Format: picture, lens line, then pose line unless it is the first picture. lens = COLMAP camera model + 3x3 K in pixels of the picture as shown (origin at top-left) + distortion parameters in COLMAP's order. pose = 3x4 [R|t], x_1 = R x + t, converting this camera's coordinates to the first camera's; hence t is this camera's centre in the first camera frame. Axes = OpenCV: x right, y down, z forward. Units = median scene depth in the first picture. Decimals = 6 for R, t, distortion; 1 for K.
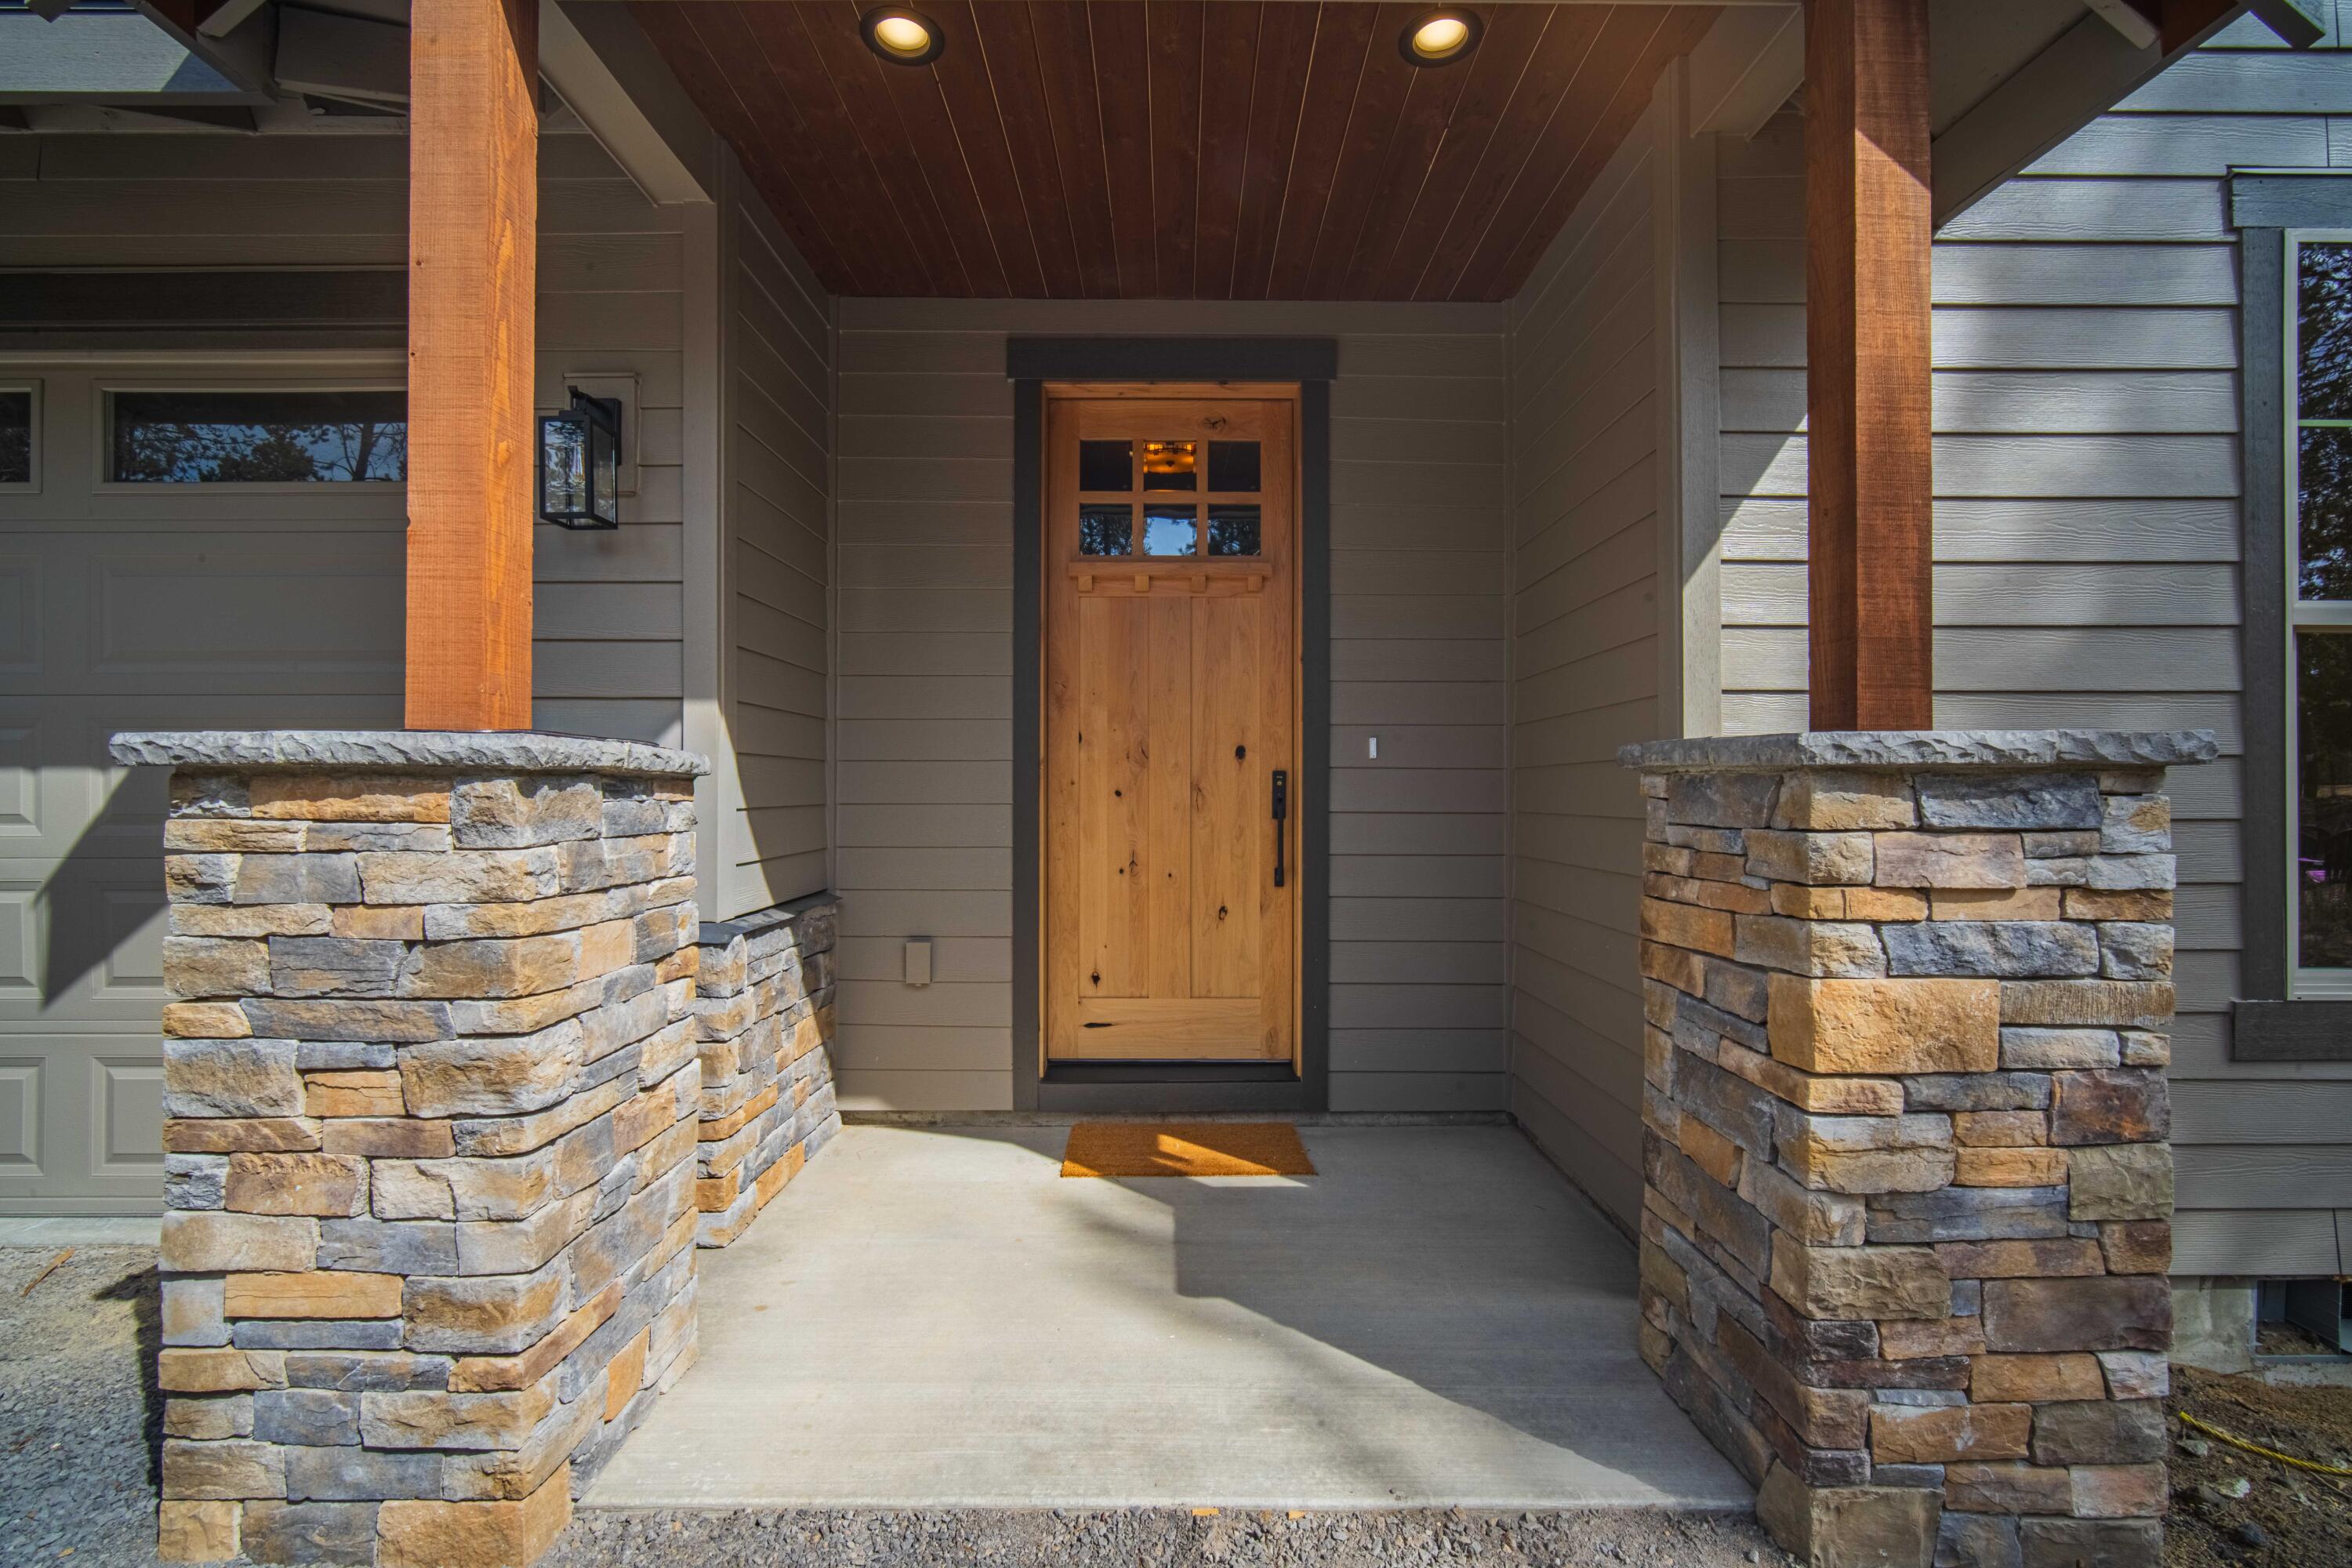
lens RADIAL K [[1039.3, 0, 1176.0], [0, 1039.3, 784.0], [0, 0, 1]] dist [-0.010659, -0.000028]
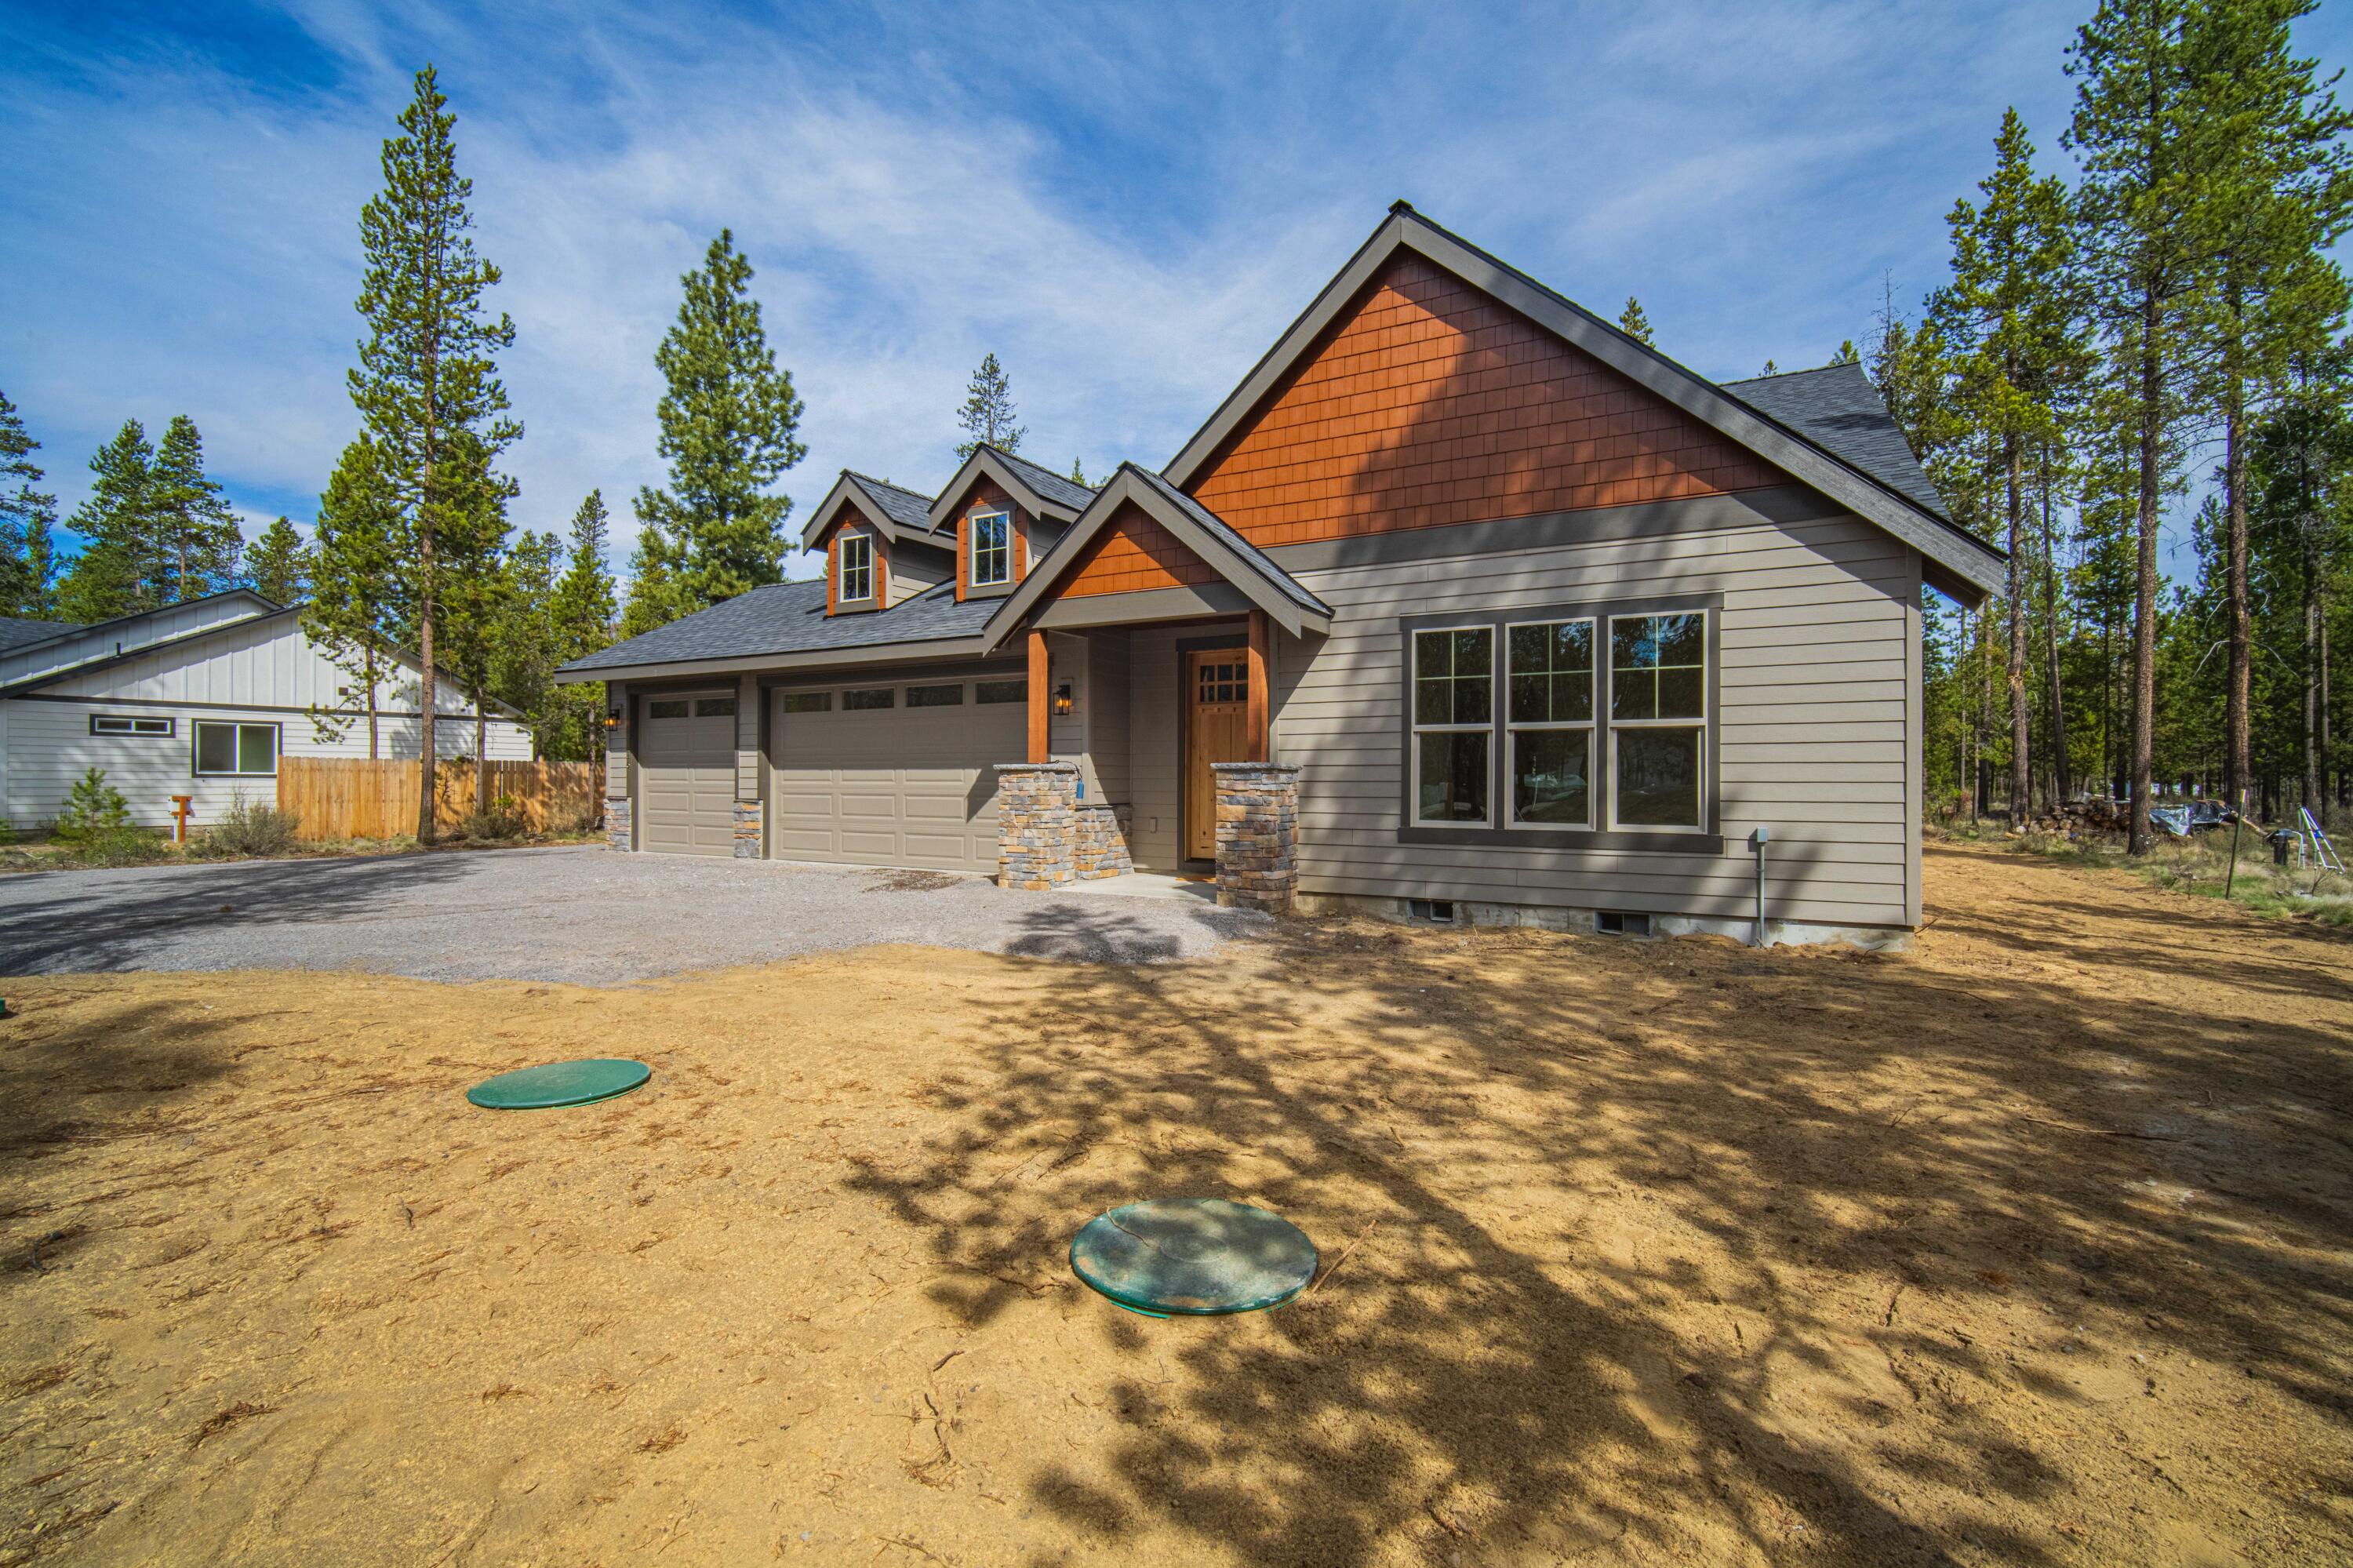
lens RADIAL K [[1023.5, 0, 1176.5], [0, 1023.5, 784.0], [0, 0, 1]] dist [0.038368, -0.000022]
pose [[0.866310, 0.003879, -0.499492, 2.708997], [0.000177, 0.999967, 0.008071, 0.017948], [0.499507, -0.007080, 0.866281, -3.395596]]
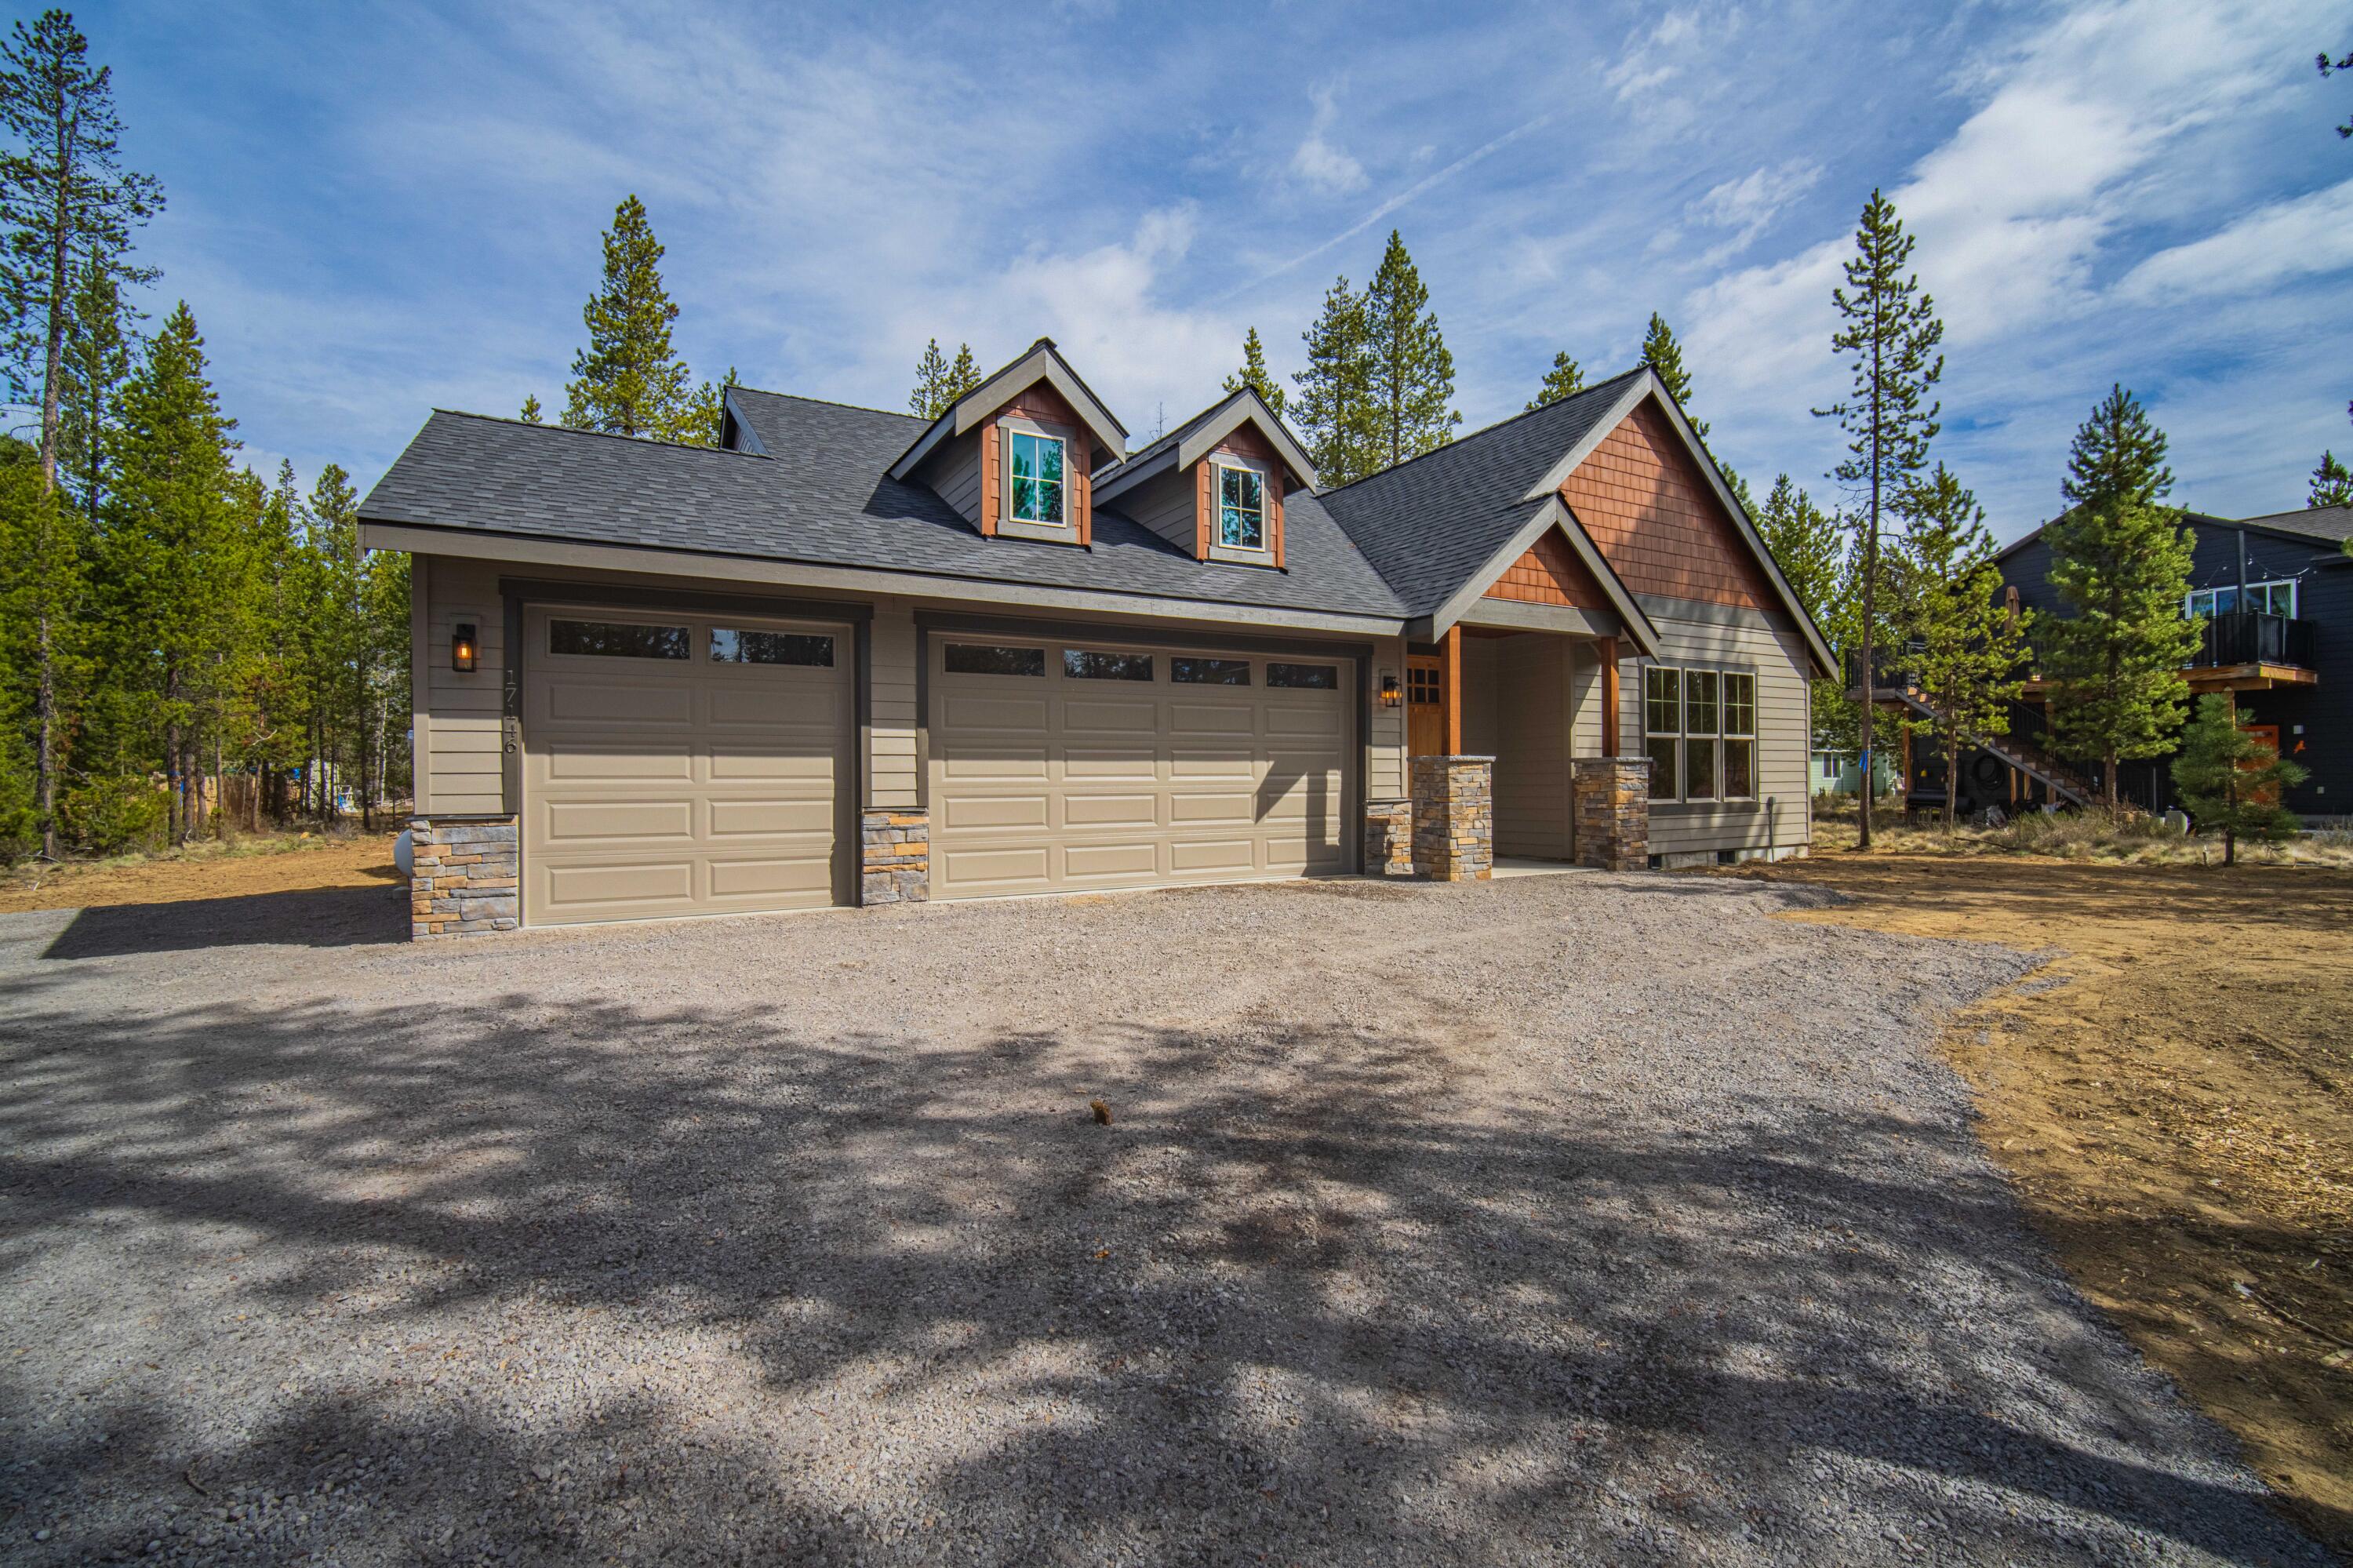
lens RADIAL K [[1023.5, 0, 1176.5], [0, 1023.5, 784.0], [0, 0, 1]] dist [0.038368, -0.000022]
pose [[0.869518, -0.008513, 0.493827, -4.600982], [0.000336, 0.999861, 0.016645, 0.007744], [-0.493900, -0.014307, 0.869401, -3.083147]]
